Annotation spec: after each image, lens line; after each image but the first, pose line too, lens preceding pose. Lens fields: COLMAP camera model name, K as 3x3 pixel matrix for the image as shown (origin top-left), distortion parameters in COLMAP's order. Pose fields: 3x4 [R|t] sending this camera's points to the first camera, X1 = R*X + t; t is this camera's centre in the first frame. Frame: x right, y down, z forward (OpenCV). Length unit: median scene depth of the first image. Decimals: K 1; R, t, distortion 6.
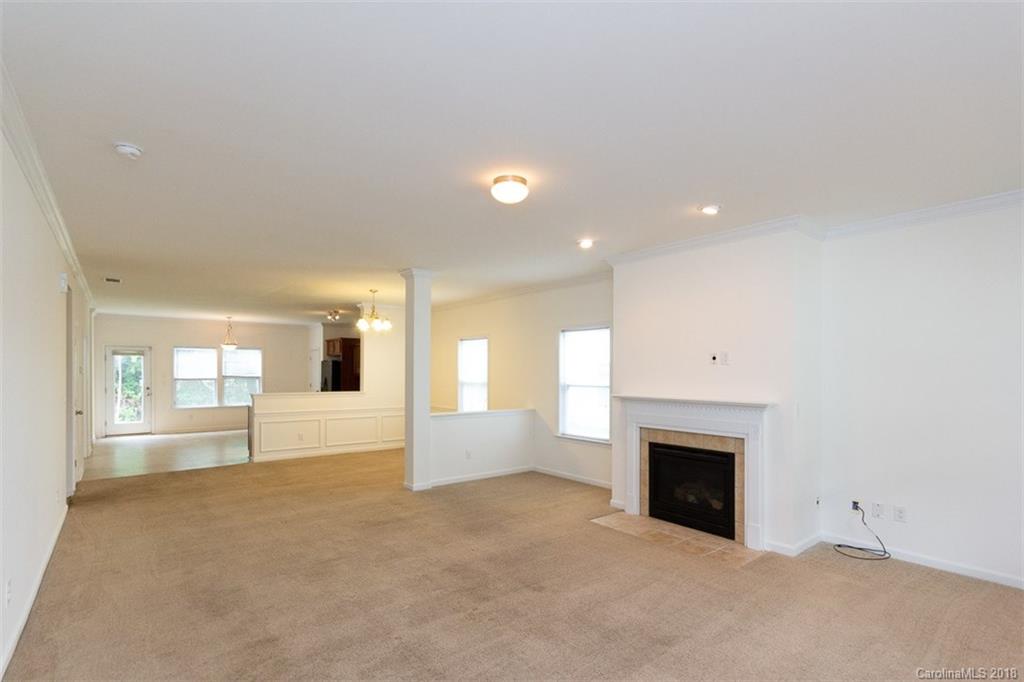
lens RADIAL K [[476.2, 0, 519.2], [0, 476.2, 365.9], [0, 0, 1]] dist [0.004970, 0.002482]
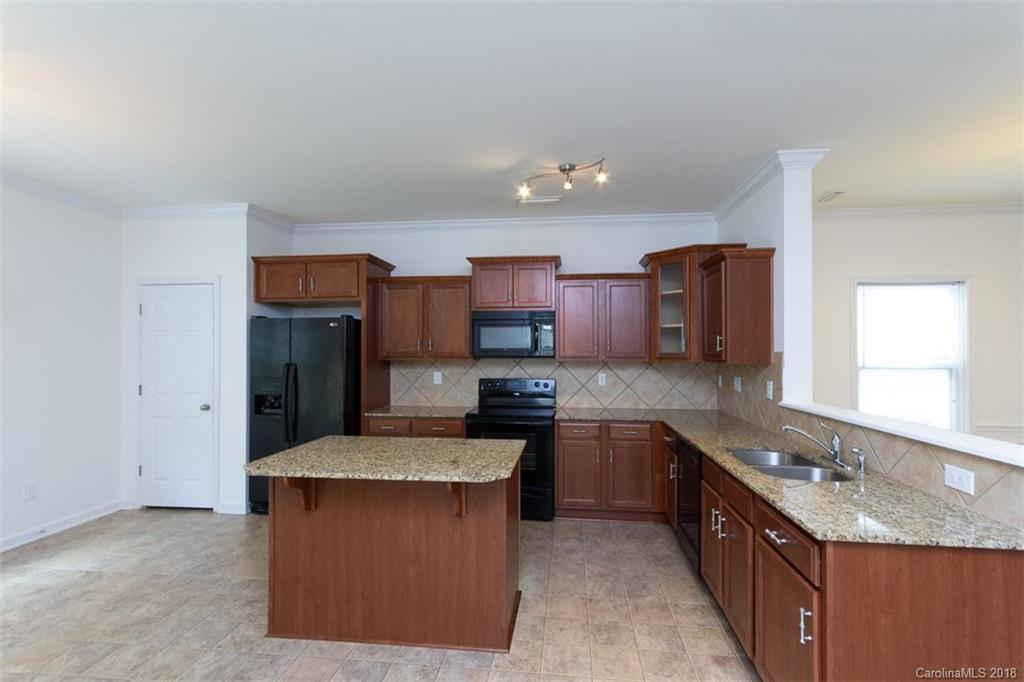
lens RADIAL K [[476.2, 0, 511.9], [0, 476.2, 346.5], [0, 0, 1]] dist [0.004970, 0.002482]
pose [[0.714279, 0.003673, 0.699851, -0.539260], [-0.007389, 0.999970, 0.002293, 0.008852], [-0.699822, -0.006809, 0.714285, 0.654814]]
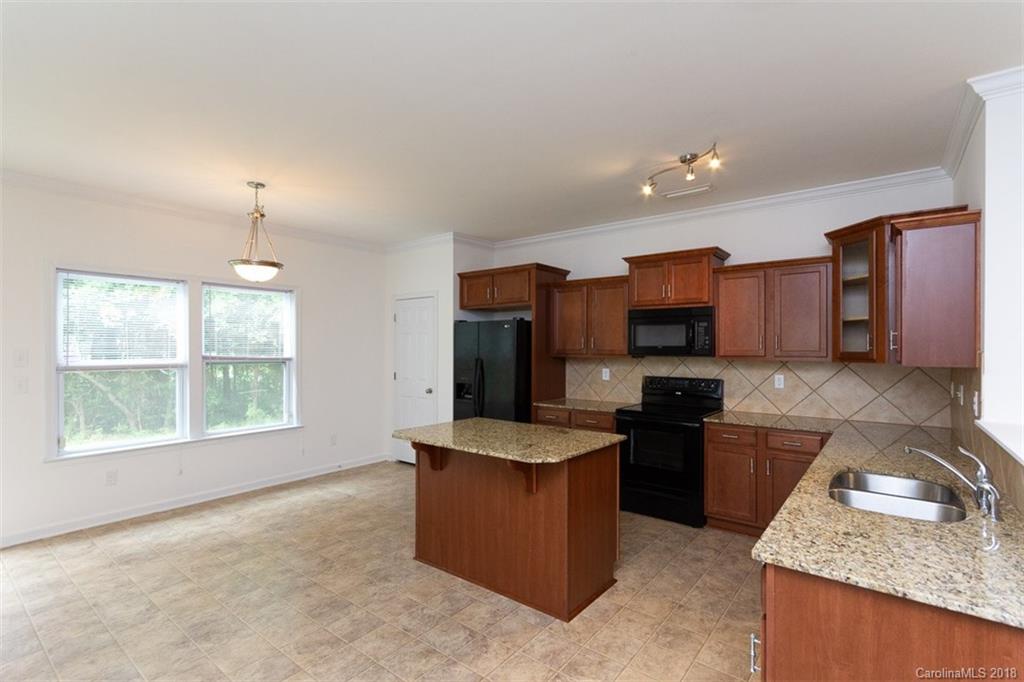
lens RADIAL K [[476.2, 0, 511.5], [0, 476.2, 345.3], [0, 0, 1]] dist [0.004970, 0.002482]
pose [[0.974350, 0.000299, 0.225040, -0.479375], [-0.002414, 0.999955, 0.009124, 0.007486], [-0.225027, -0.009434, 0.974307, 0.594046]]
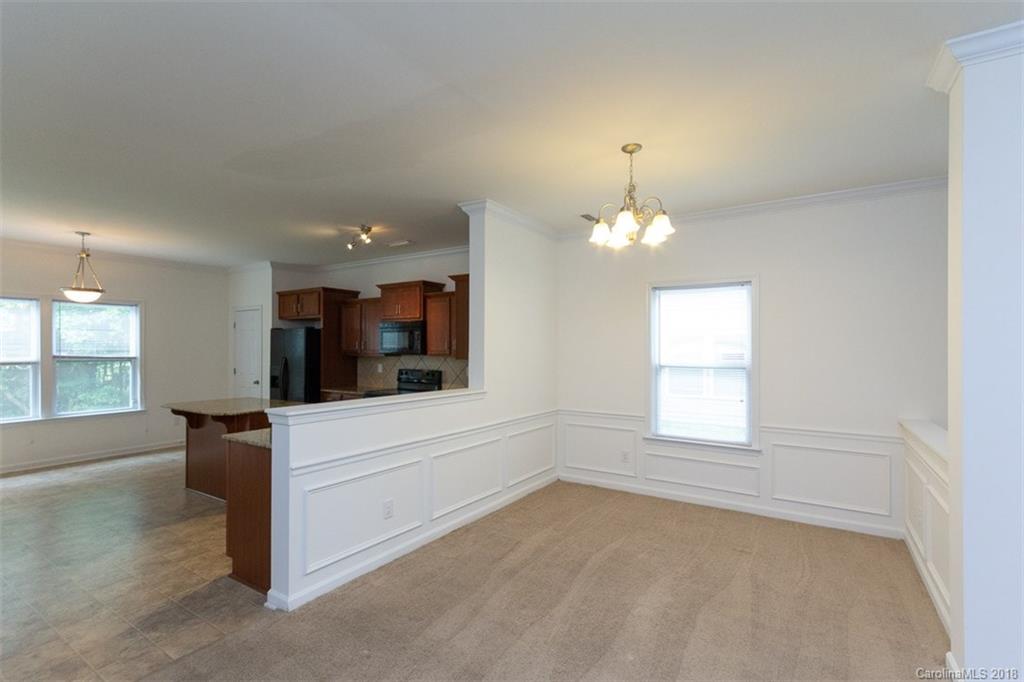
lens RADIAL K [[476.2, 0, 512.6], [0, 476.2, 347.3], [0, 0, 1]] dist [0.004970, 0.002482]
pose [[0.951396, -0.000684, 0.307971, -0.329526], [-0.002752, 0.999939, 0.010723, 0.004798], [-0.307959, -0.011049, 0.951335, 0.391721]]
